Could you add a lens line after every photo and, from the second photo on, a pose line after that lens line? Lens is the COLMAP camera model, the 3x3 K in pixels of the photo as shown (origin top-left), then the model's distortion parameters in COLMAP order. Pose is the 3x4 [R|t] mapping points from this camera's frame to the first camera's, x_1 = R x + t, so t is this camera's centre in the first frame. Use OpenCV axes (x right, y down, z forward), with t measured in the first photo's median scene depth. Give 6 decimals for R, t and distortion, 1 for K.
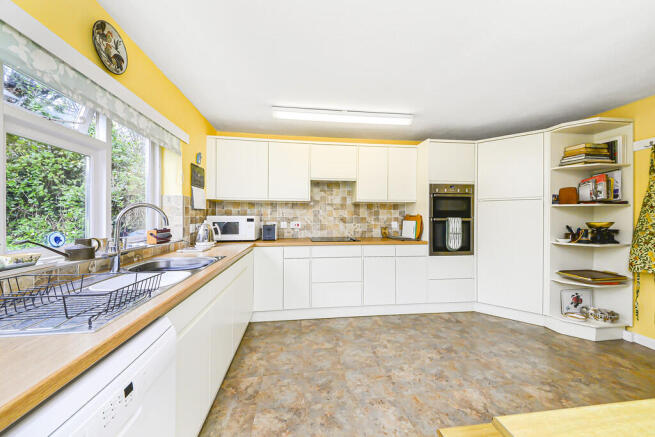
lens RADIAL K [[230.0, 0, 327.9], [0, 230.0, 216.0], [0, 0, 1]] dist [-0.002300, -0.000660]
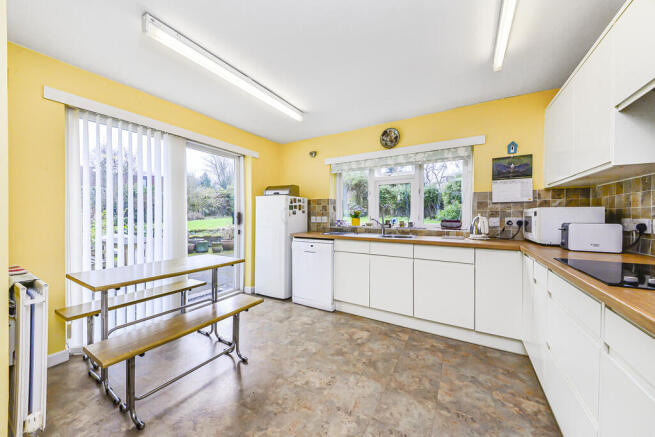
lens RADIAL K [[230.0, 0, 328.4], [0, 230.0, 216.4], [0, 0, 1]] dist [-0.002300, -0.000660]
pose [[-0.613712, 0.000577, -0.789530, 1.012251], [-0.003852, 0.999986, 0.003726, 0.039936], [0.789521, 0.005328, -0.613701, 1.559889]]
